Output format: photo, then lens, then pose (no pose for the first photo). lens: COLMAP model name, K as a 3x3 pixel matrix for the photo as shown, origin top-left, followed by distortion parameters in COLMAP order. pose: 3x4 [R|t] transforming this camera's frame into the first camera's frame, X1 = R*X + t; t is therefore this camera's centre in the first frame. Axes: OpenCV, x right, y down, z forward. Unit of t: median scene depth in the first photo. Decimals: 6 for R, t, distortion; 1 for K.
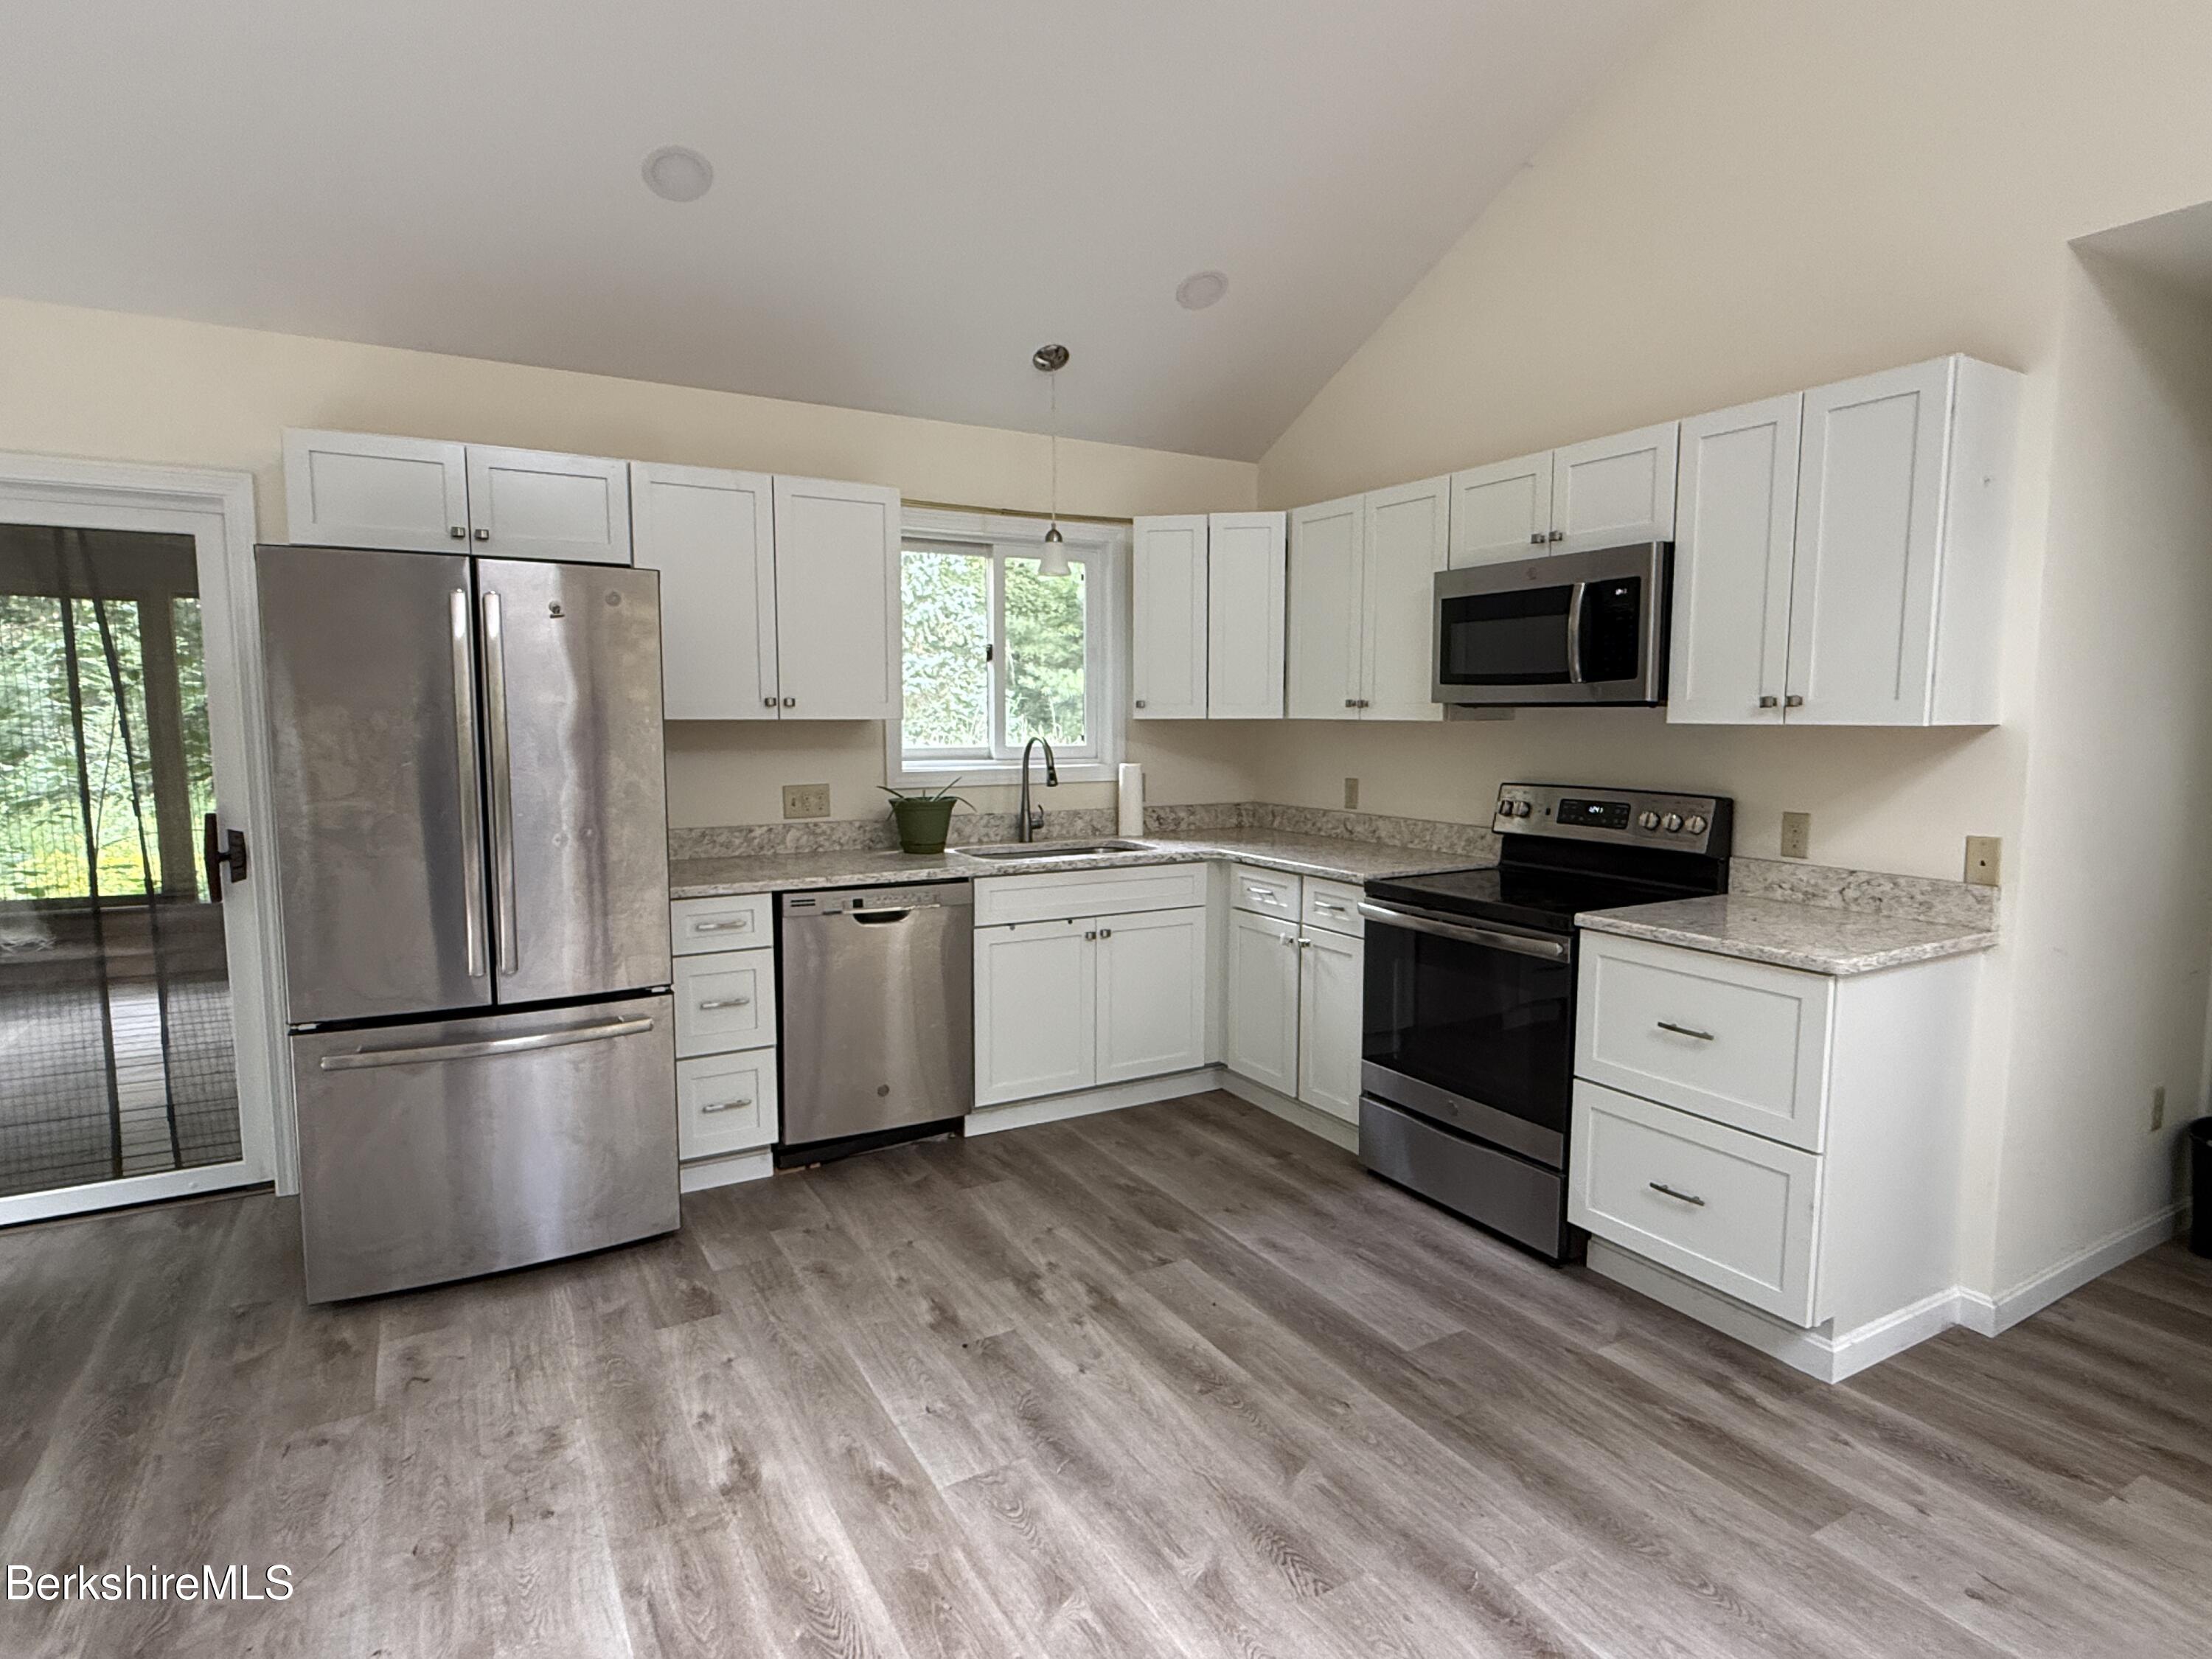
lens RADIAL K [[1175.1, 0, 1108.5], [0, 1175.1, 833.5], [0, 0, 1]] dist [-0.002640, -0.000288]
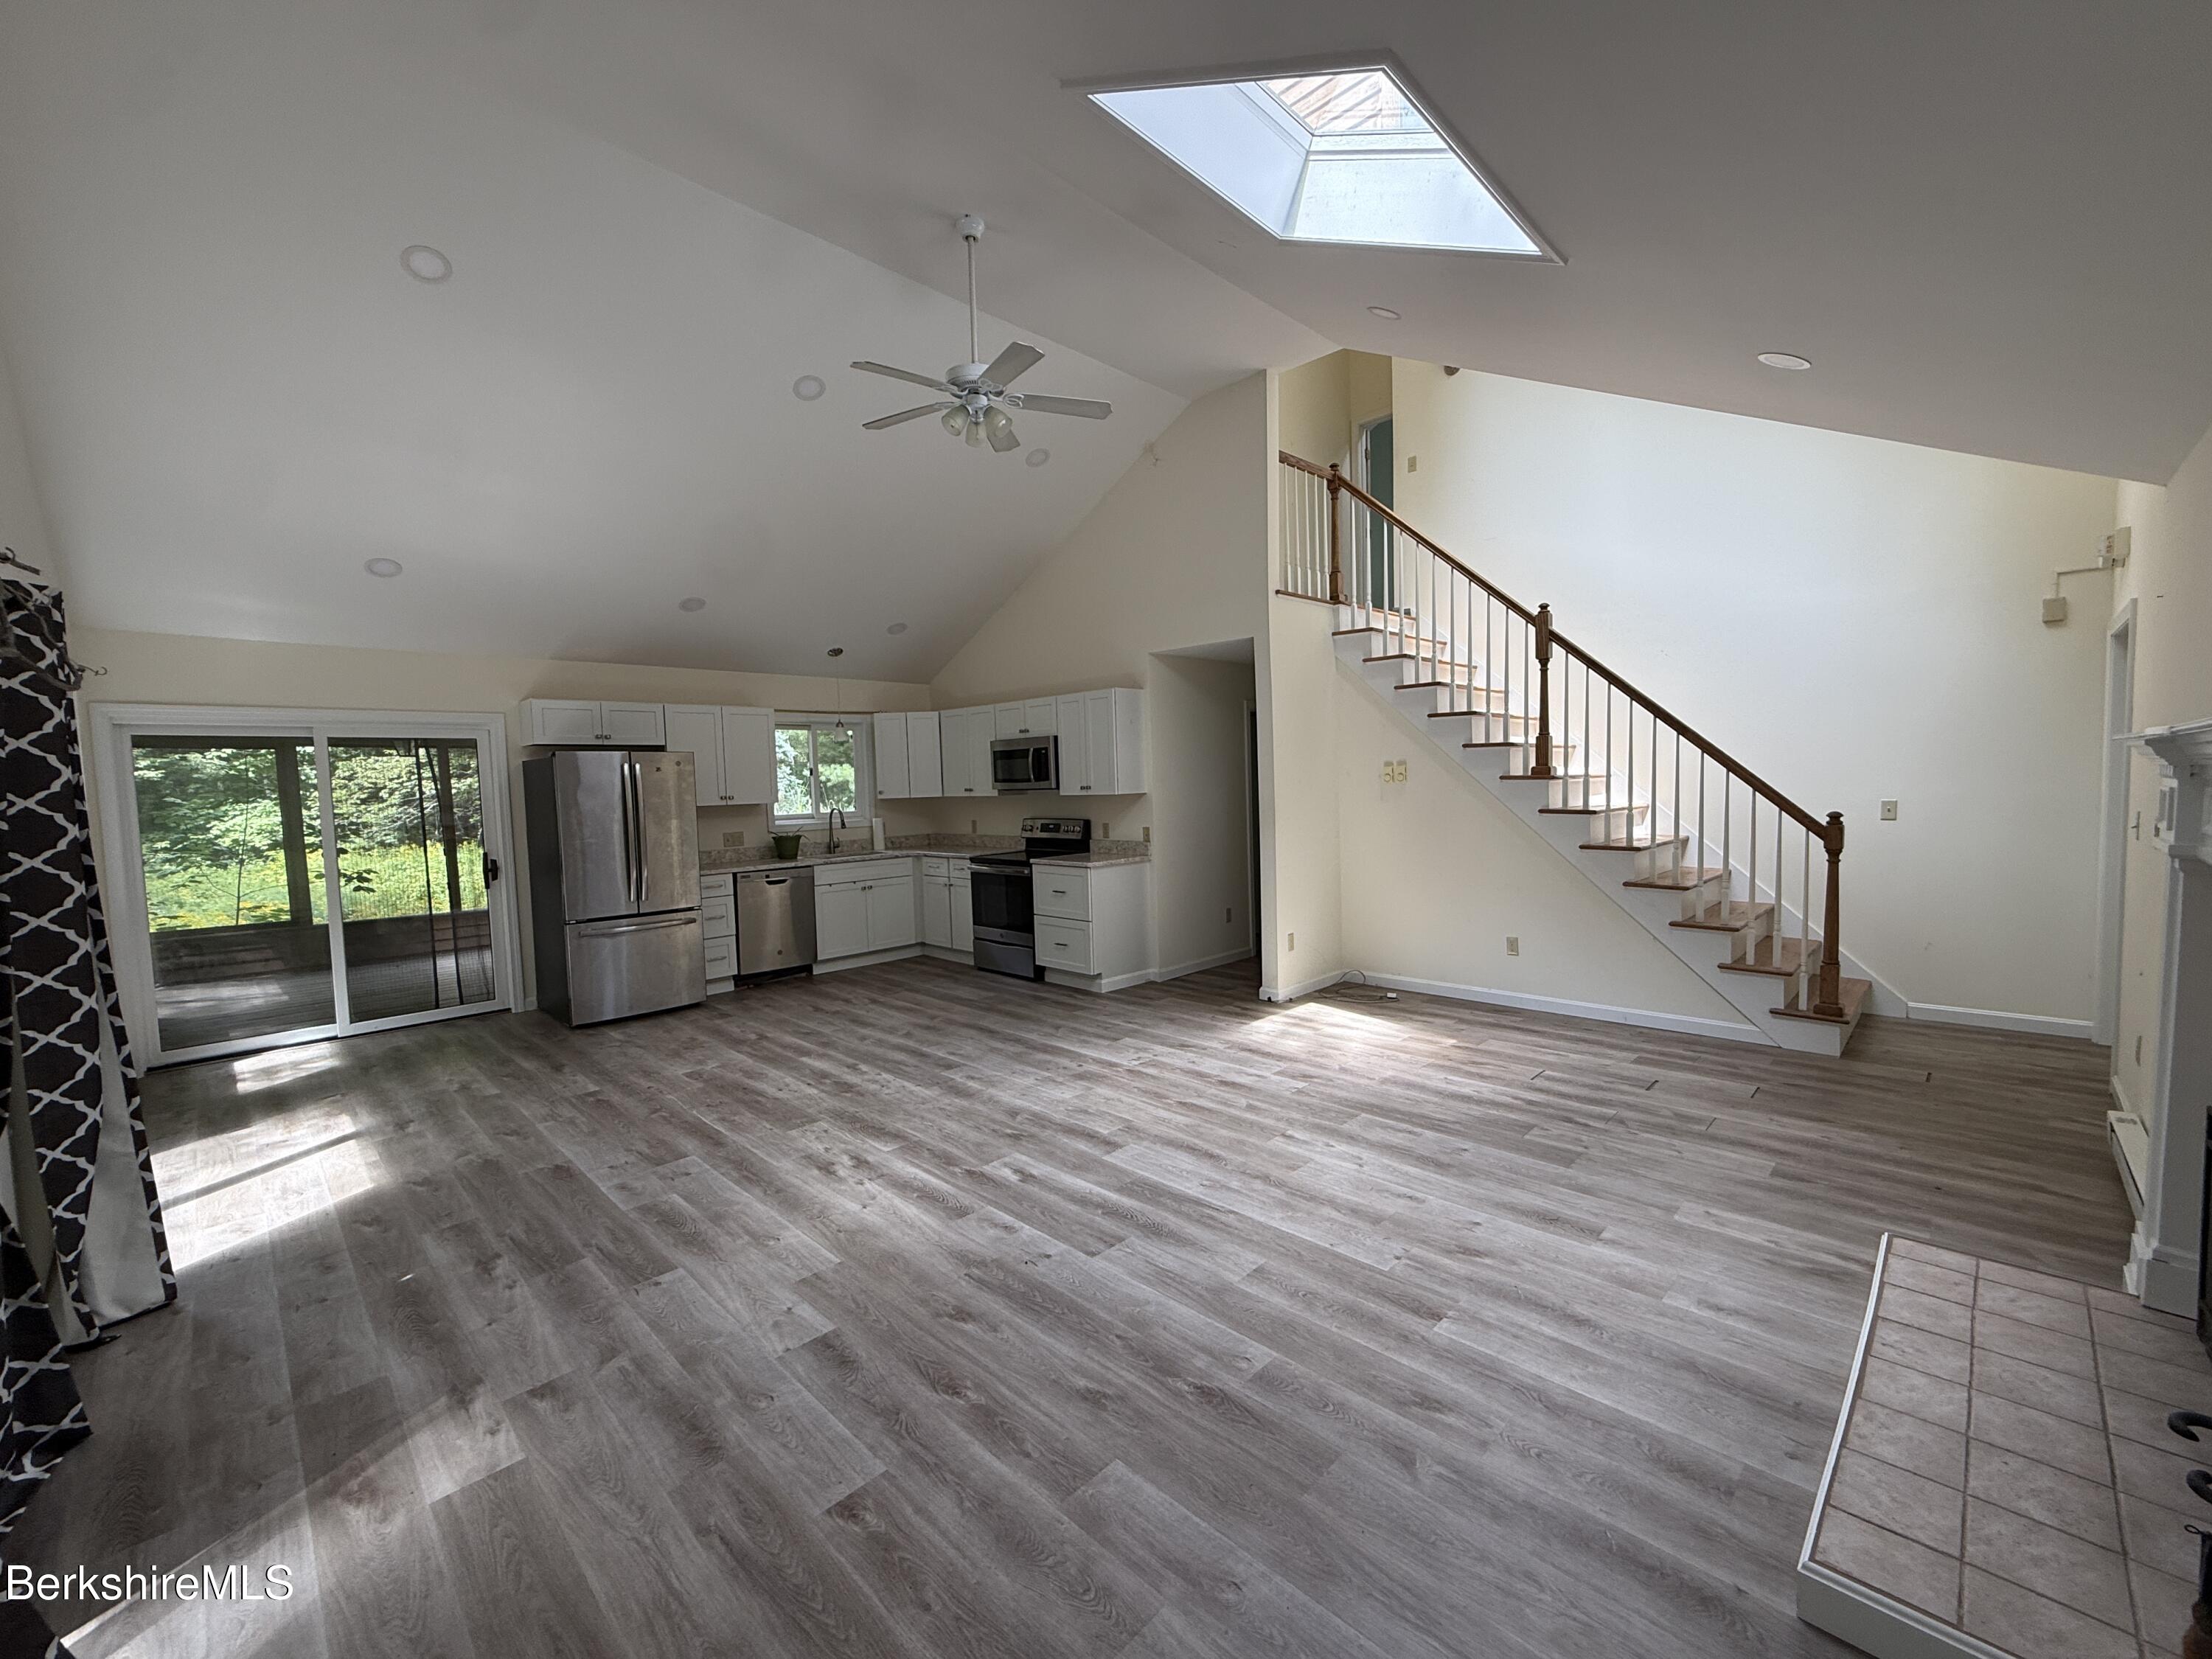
lens RADIAL K [[896.5, 0, 1106.0], [0, 896.5, 829.5], [0, 0, 1]] dist [0.003405, 0.000147]
pose [[0.965363, -0.045270, 0.256955, -0.002417], [0.058693, 0.997270, -0.044809, 0.094115], [-0.254225, 0.058338, 0.965384, -1.122336]]
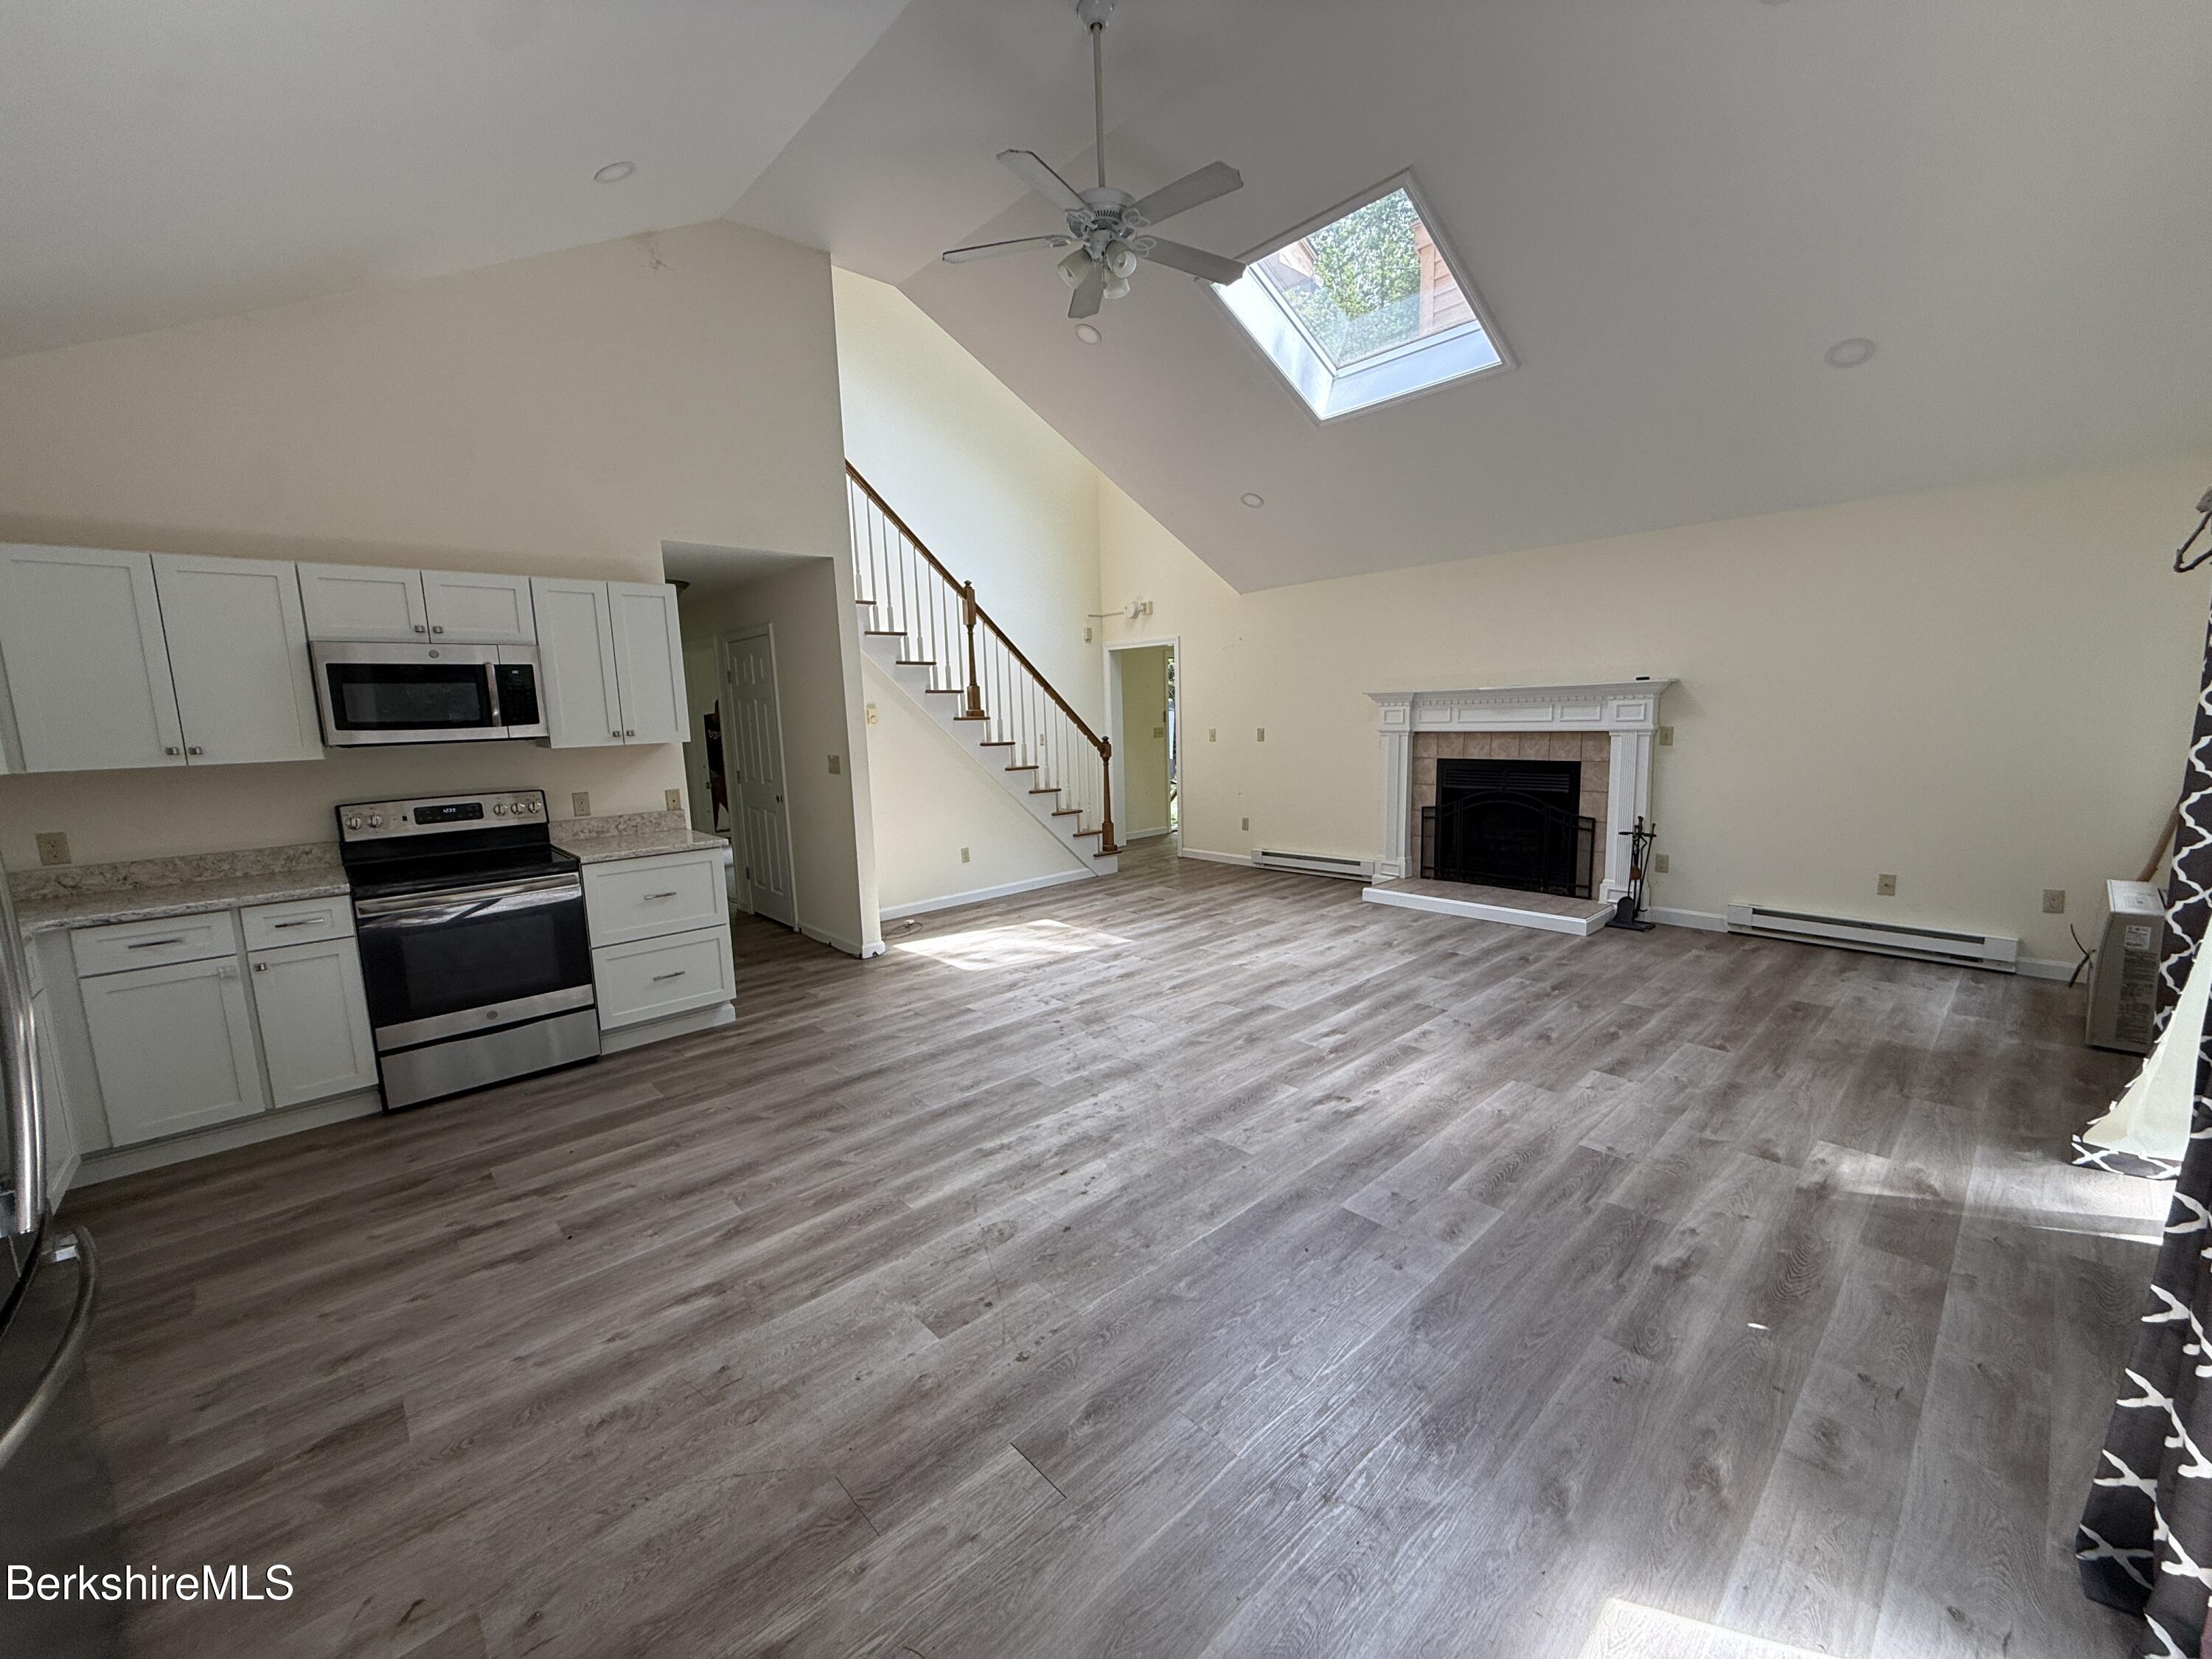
lens RADIAL K [[879.0, 0, 1100.4], [0, 879.0, 832.8], [0, 0, 1]] dist [-0.000133, 0.000018]
pose [[-0.215234, -0.135459, 0.967122, -0.913596], [0.132975, 0.977044, 0.166443, -0.072959], [-0.967467, 0.164428, -0.192280, 0.433118]]
